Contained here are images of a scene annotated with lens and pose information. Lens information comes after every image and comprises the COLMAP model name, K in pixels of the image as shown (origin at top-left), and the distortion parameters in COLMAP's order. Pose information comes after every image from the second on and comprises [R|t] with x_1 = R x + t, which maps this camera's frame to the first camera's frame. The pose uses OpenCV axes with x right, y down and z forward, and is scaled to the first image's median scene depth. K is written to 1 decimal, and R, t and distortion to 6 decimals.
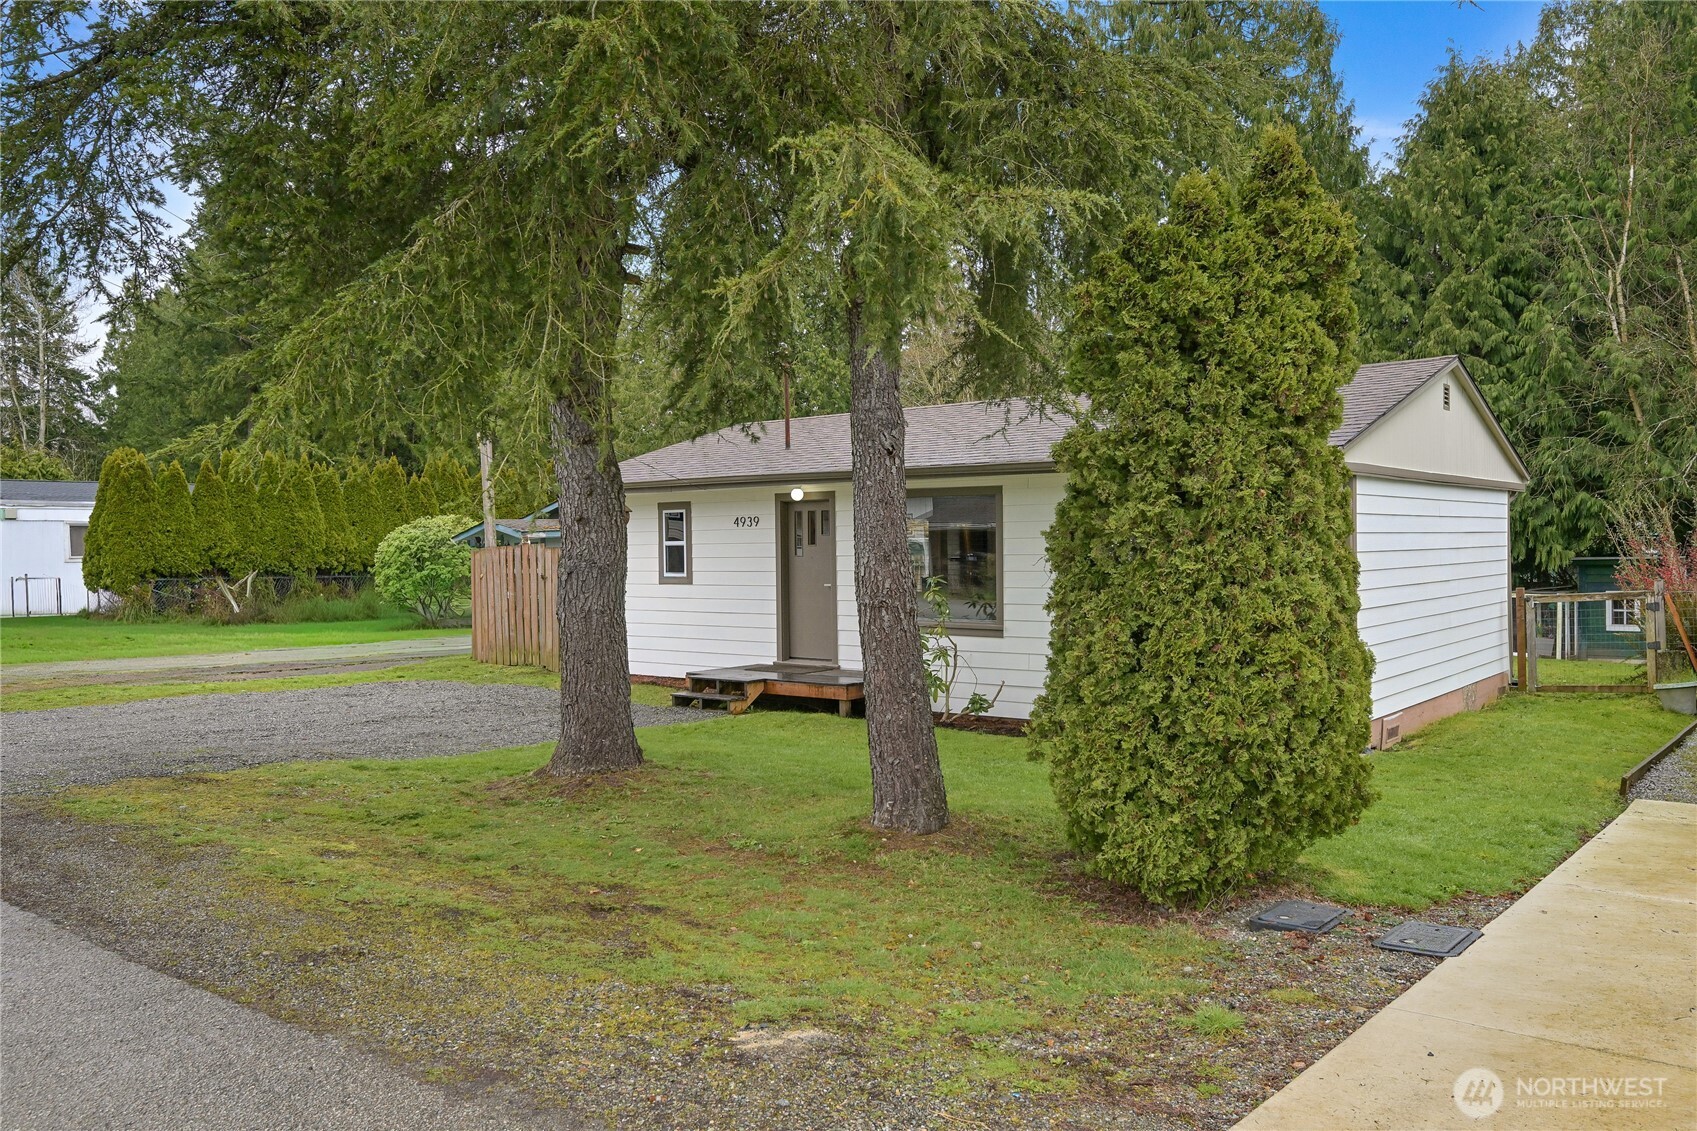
lens RADIAL K [[1295.0, 0, 850.5], [0, 1295.0, 562.0], [0, 0, 1]] dist [-0.001778, -0.001563]
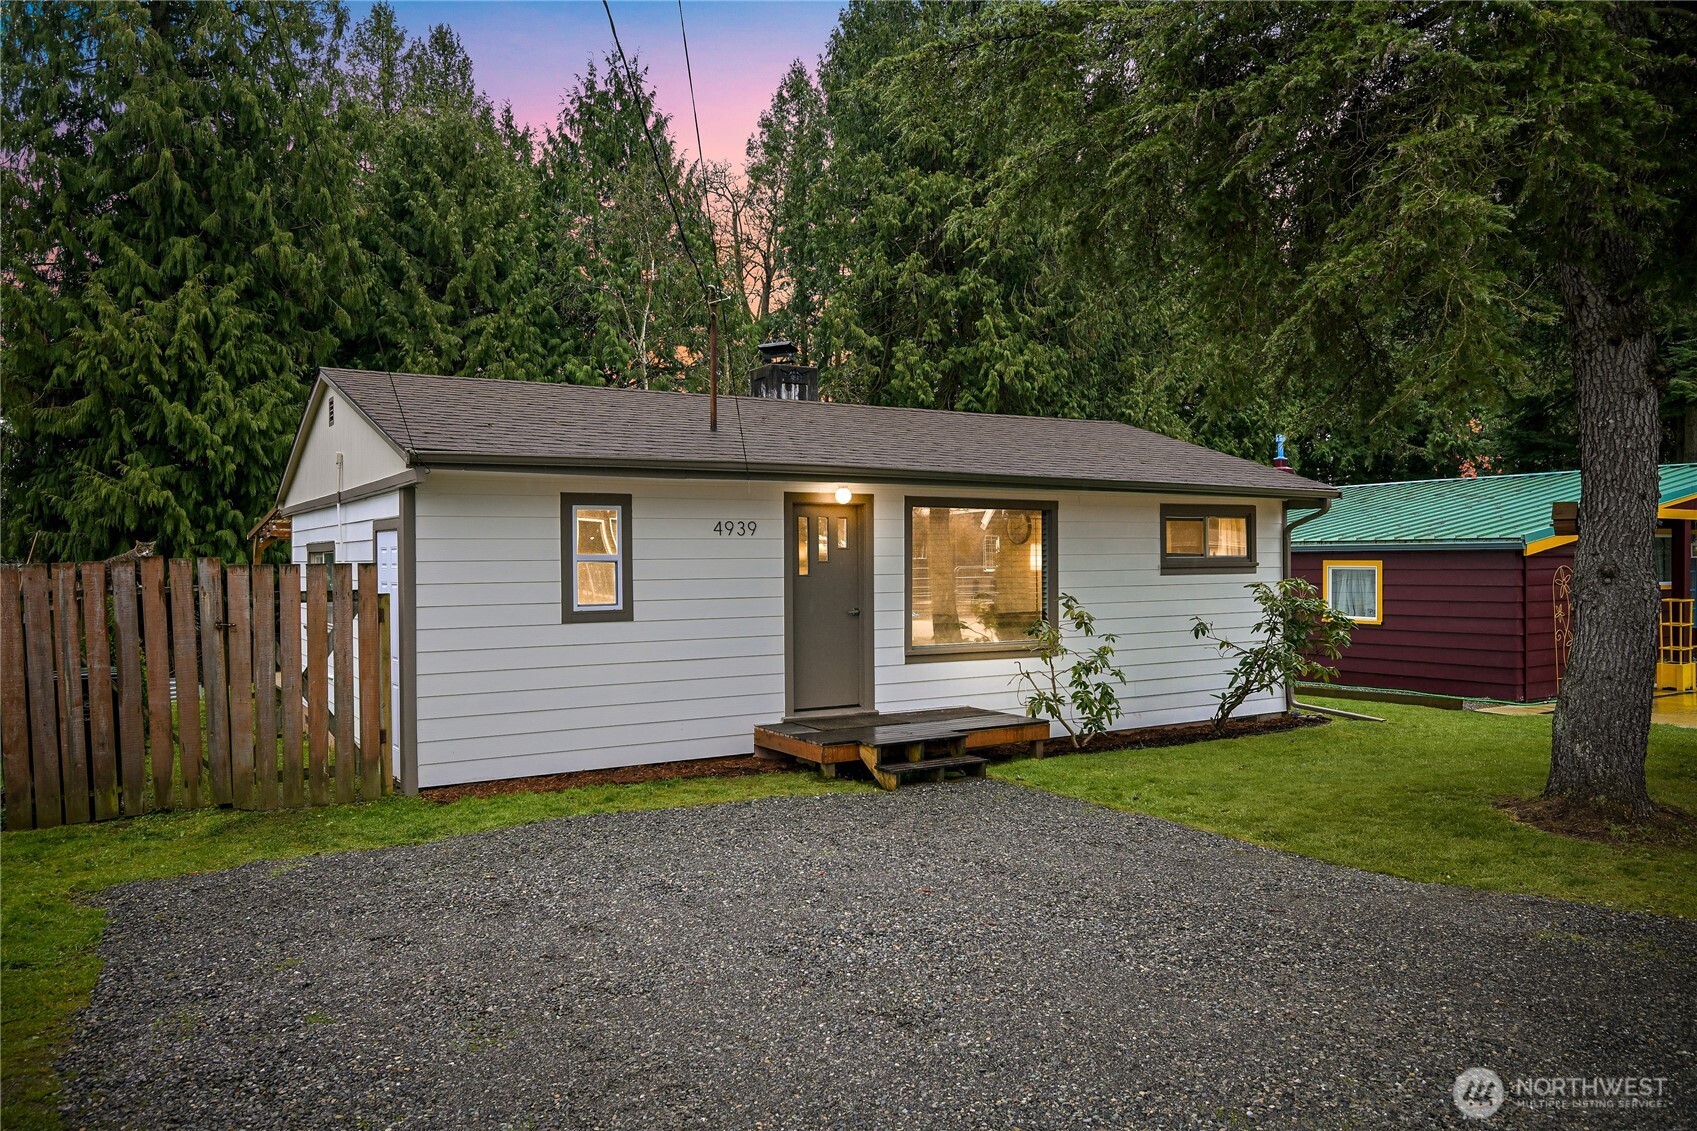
lens RADIAL K [[1218.8, 0, 846.3], [0, 1218.8, 568.9], [0, 0, 1]] dist [-0.008820, 0.003347]
pose [[0.341161, 0.000565, 0.940005, -0.660821], [0.017194, 0.999829, -0.006842, -0.002912], [-0.939848, 0.018497, 0.341093, 0.685170]]
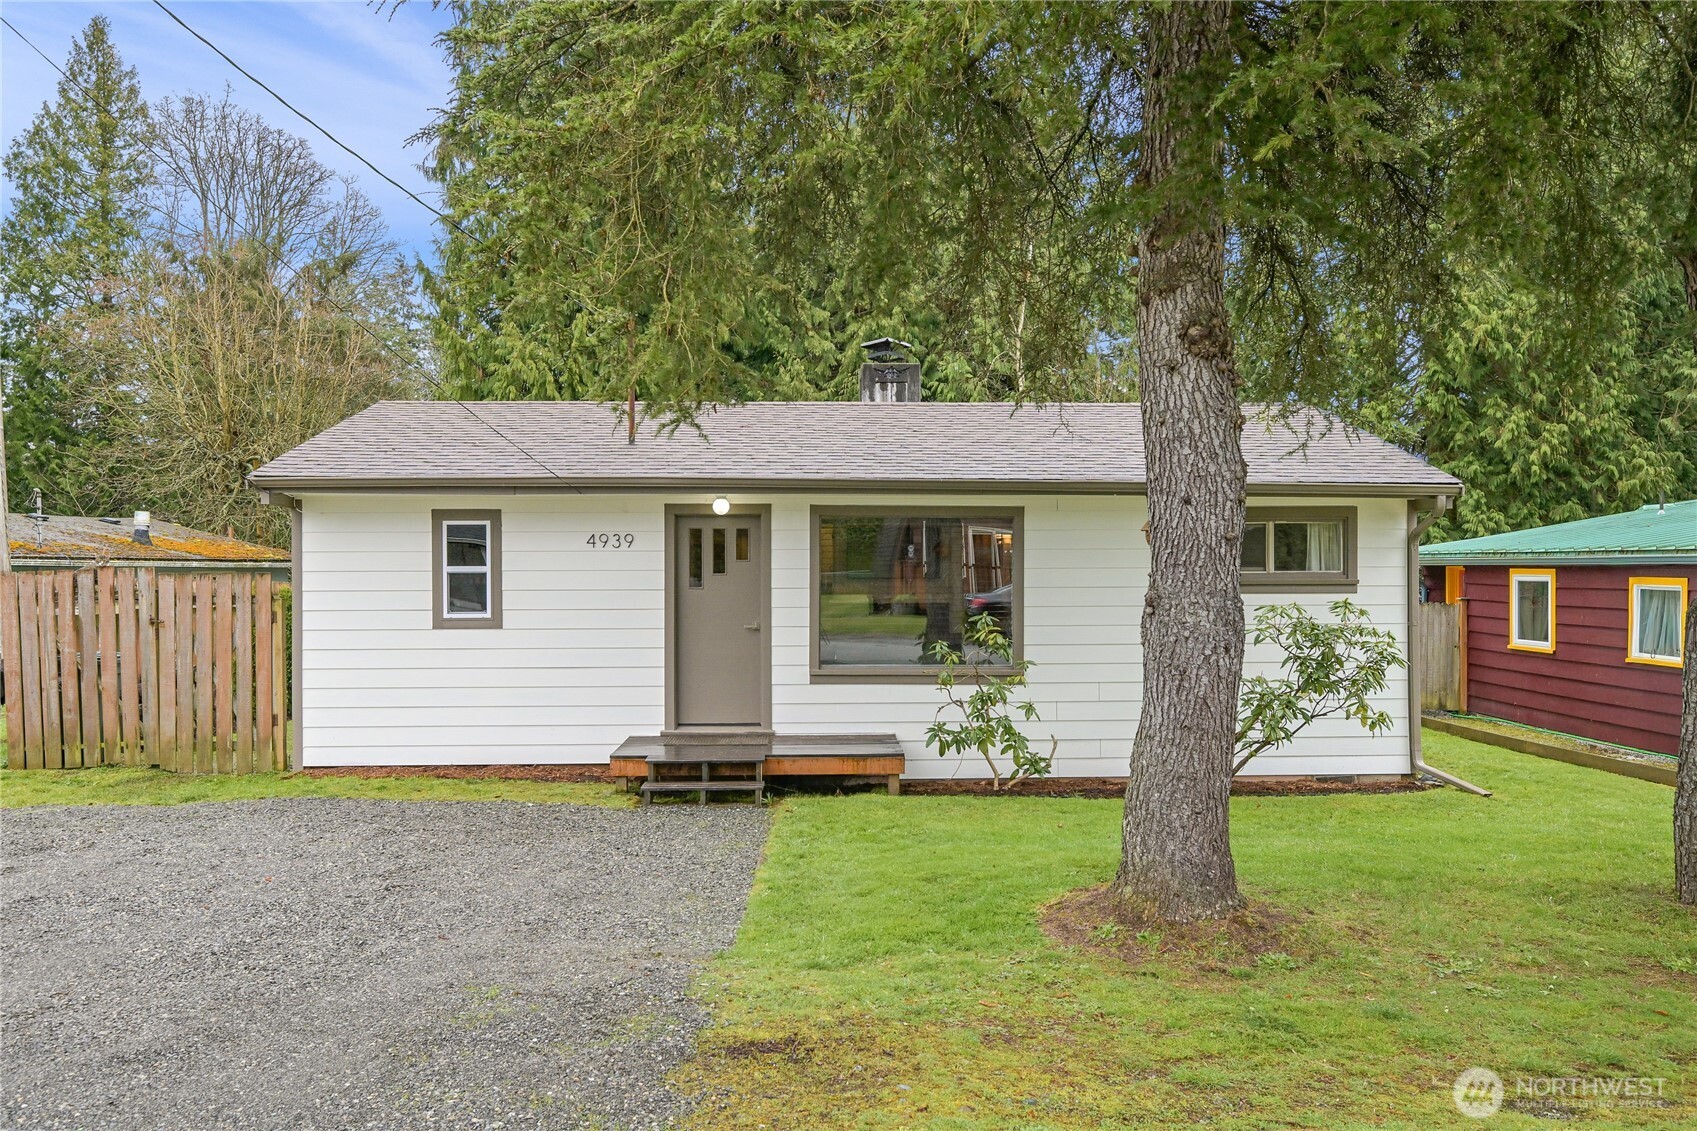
lens RADIAL K [[1353.9, 0, 849.5], [0, 1353.9, 571.4], [0, 0, 1]] dist [-0.004566, 0.002090]
pose [[0.759528, 0.007838, 0.650428, -0.451324], [0.002032, 0.999894, -0.014422, -0.002545], [-0.650472, 0.012275, 0.759431, 0.324952]]
